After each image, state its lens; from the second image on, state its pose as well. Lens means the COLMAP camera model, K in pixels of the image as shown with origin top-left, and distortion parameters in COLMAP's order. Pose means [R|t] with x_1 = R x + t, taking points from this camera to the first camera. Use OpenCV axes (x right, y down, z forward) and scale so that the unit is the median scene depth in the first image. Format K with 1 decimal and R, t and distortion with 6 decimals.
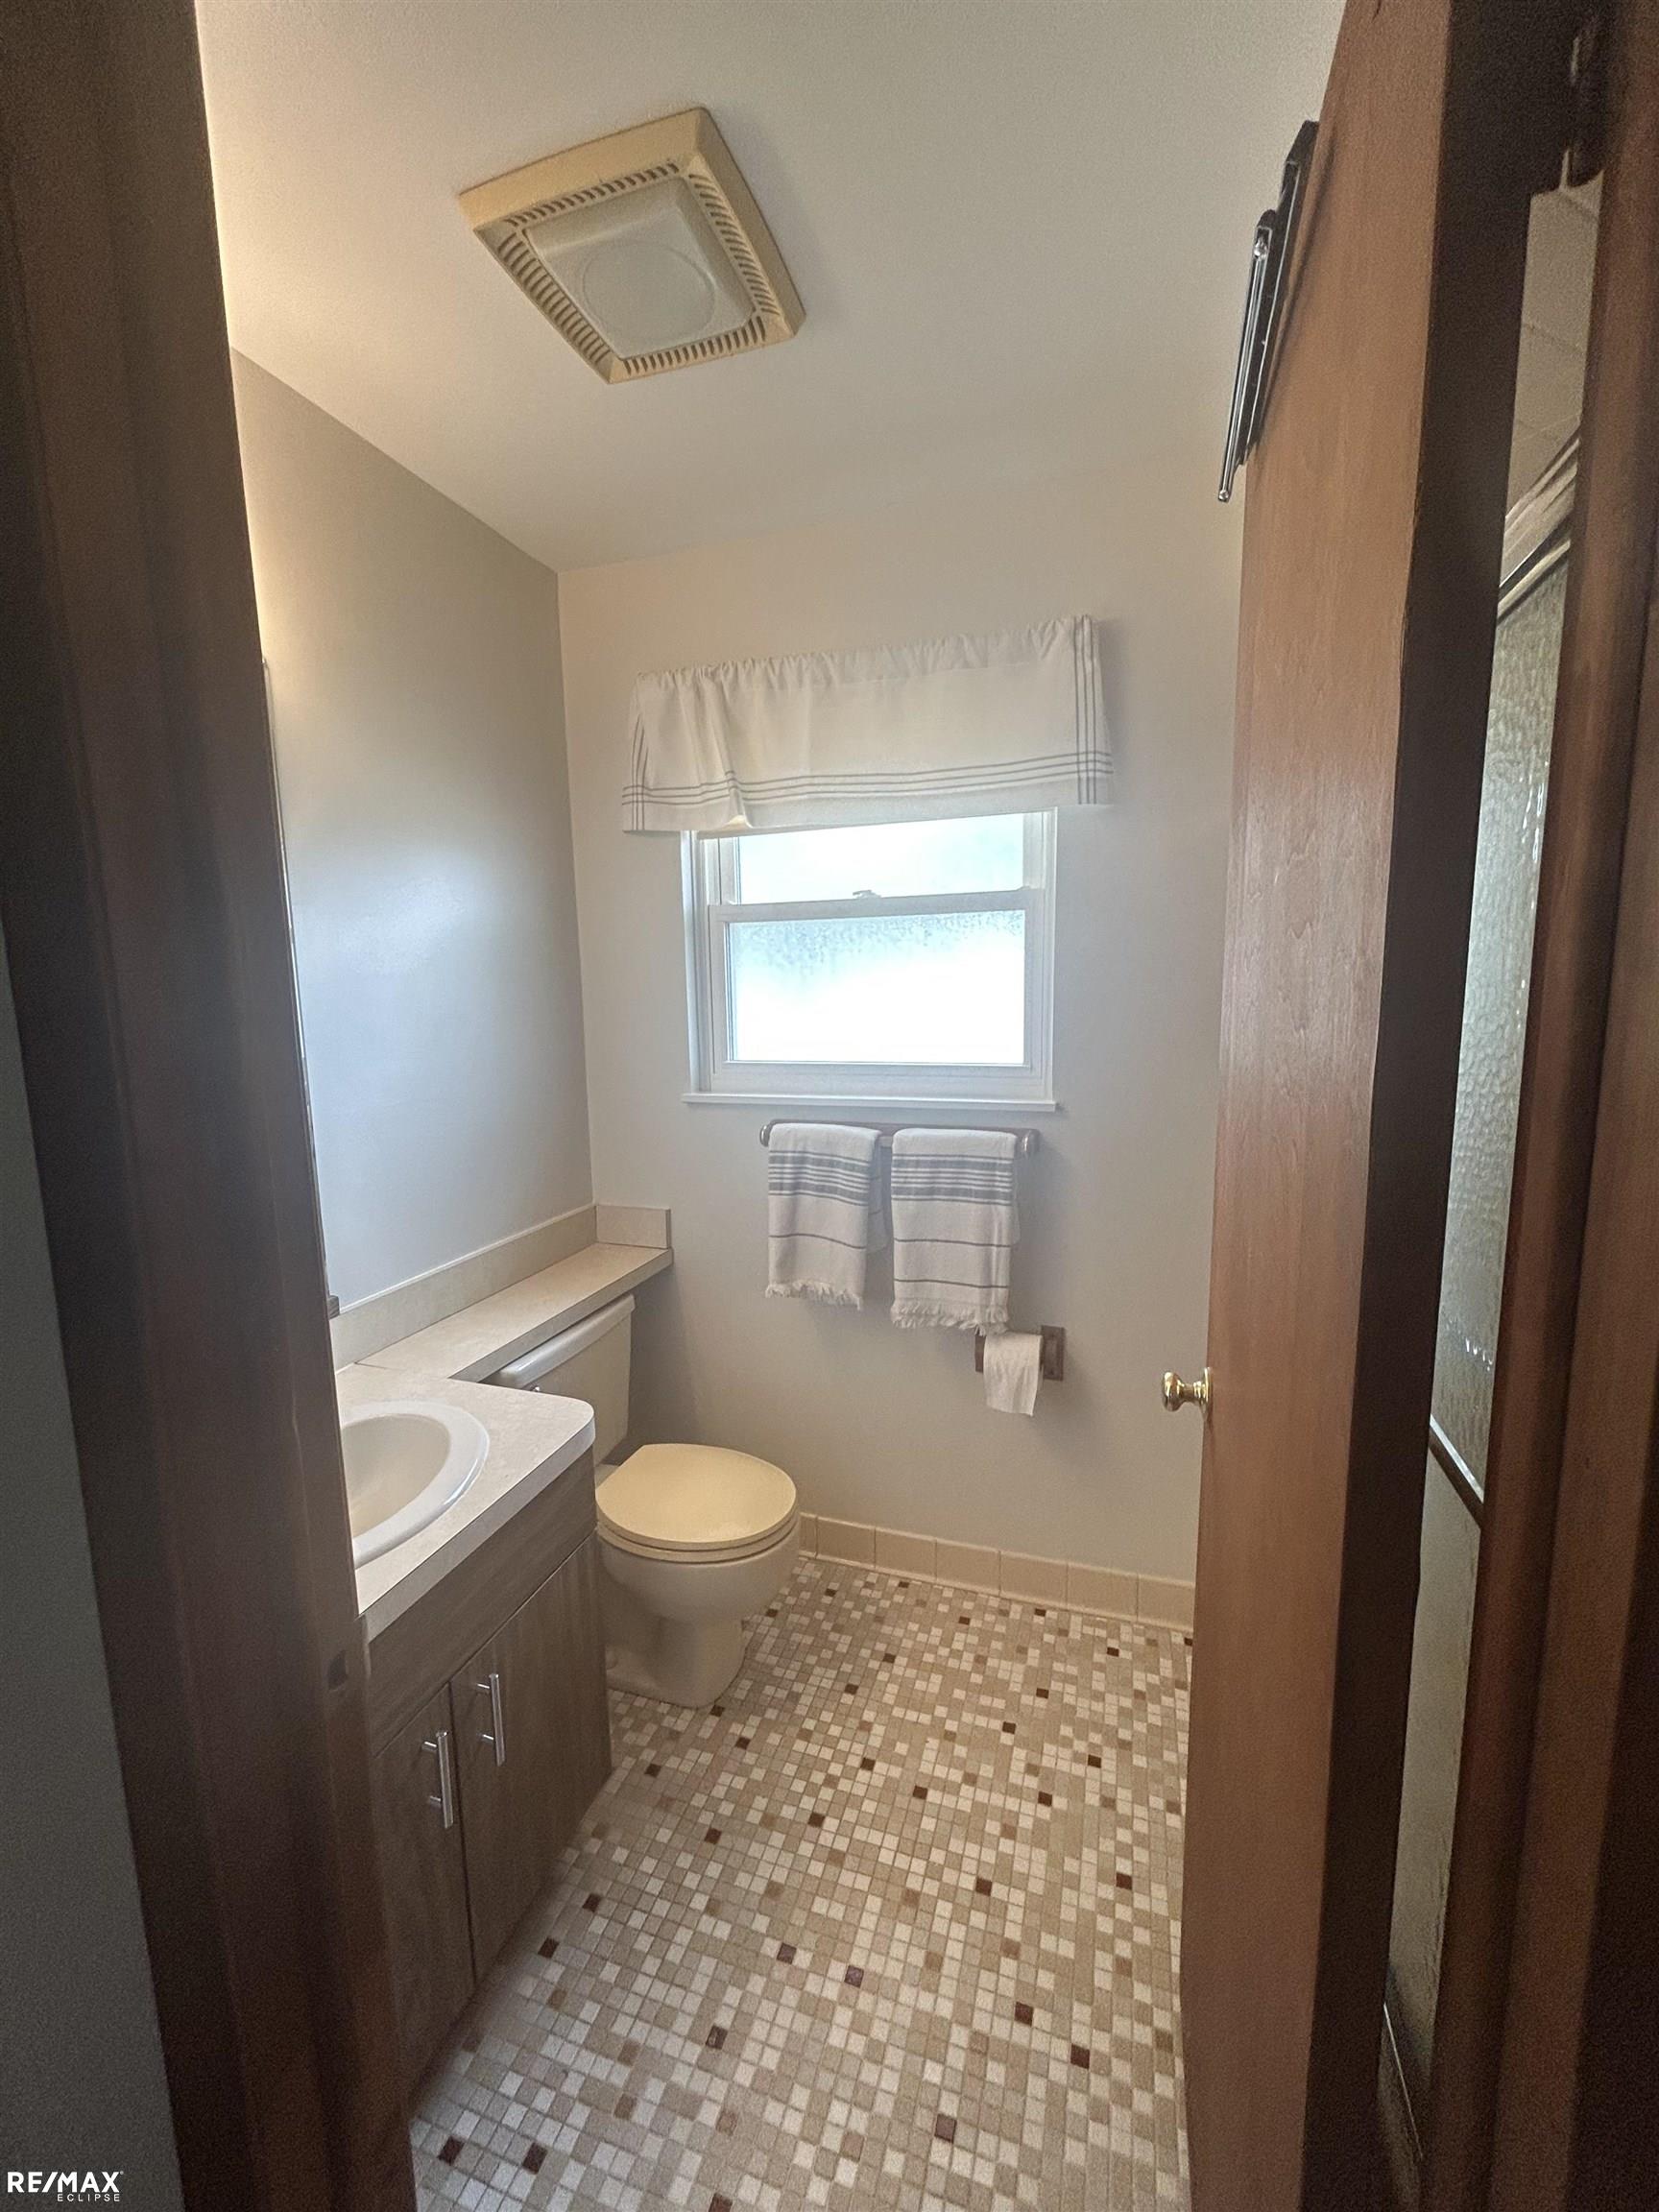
lens RADIAL K [[886.0, 0, 829.4], [0, 886.0, 1098.2], [0, 0, 1]] dist [0.000530, 0.000216]
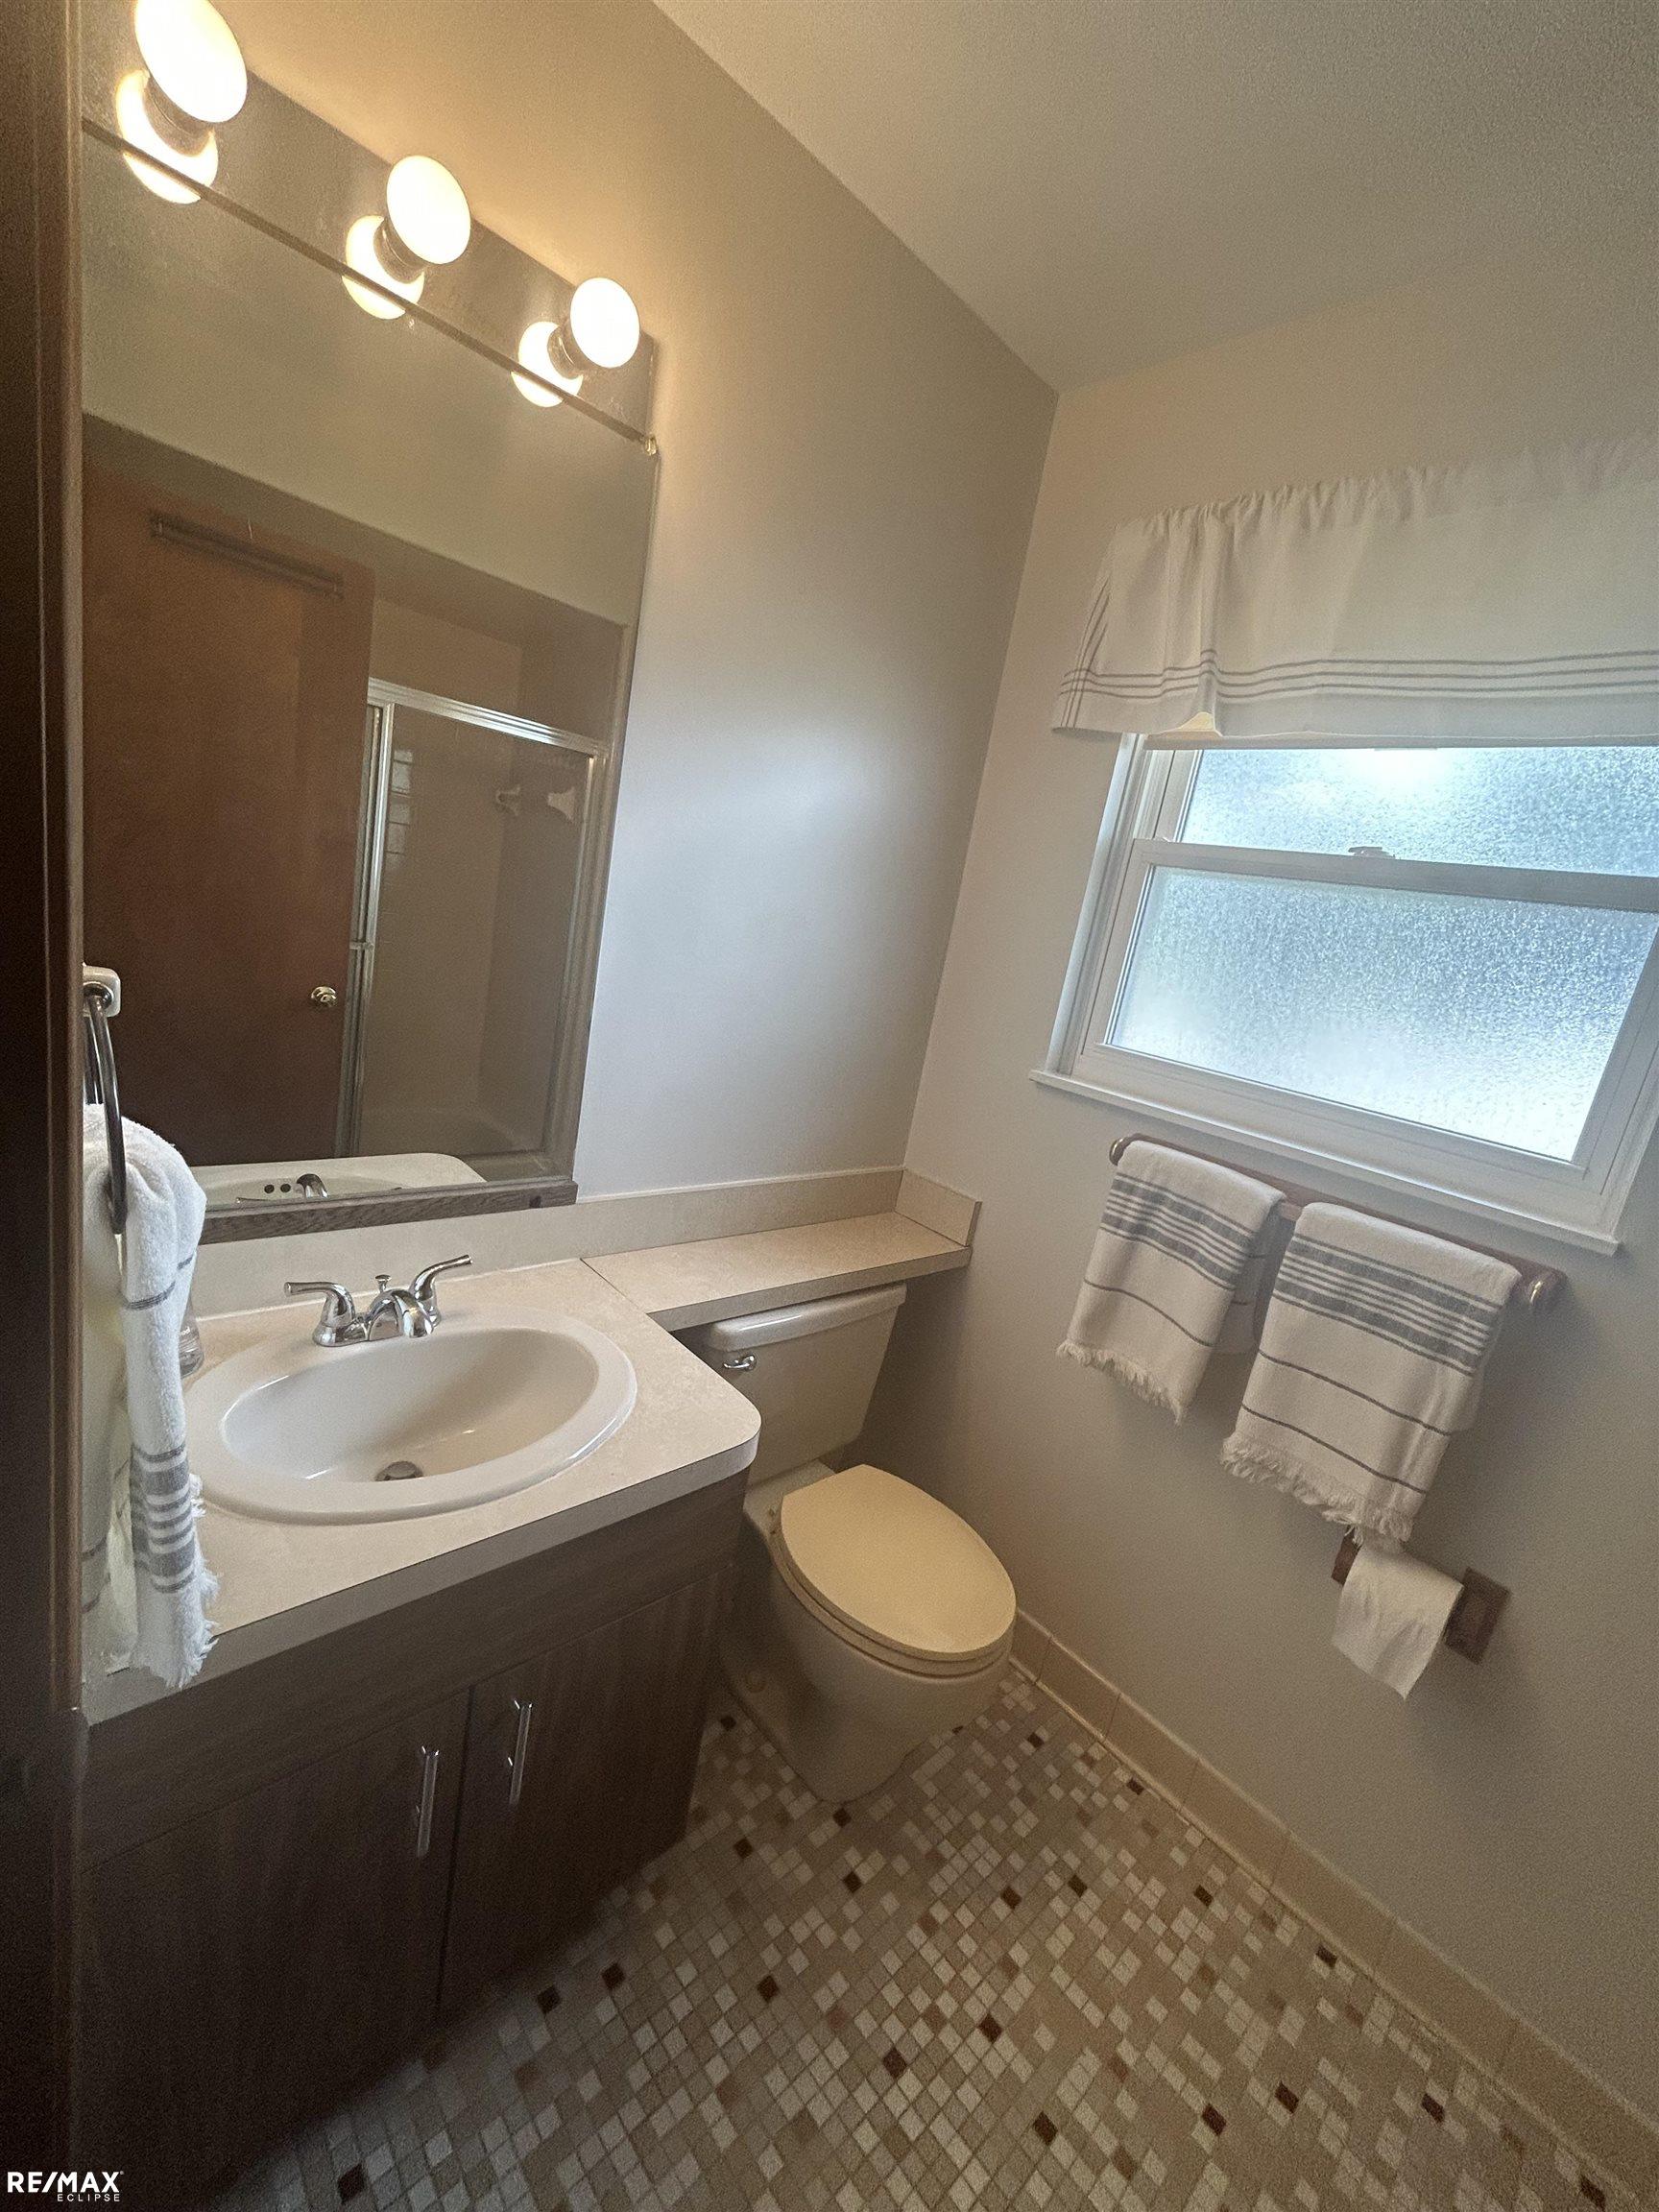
lens RADIAL K [[886.0, 0, 829.4], [0, 886.0, 1098.2], [0, 0, 1]] dist [0.000530, 0.000216]
pose [[0.859679, 0.270872, -0.433106, 0.031970], [-0.253822, 0.962273, 0.098007, -0.013258], [0.443314, 0.025677, 0.895999, 0.230376]]
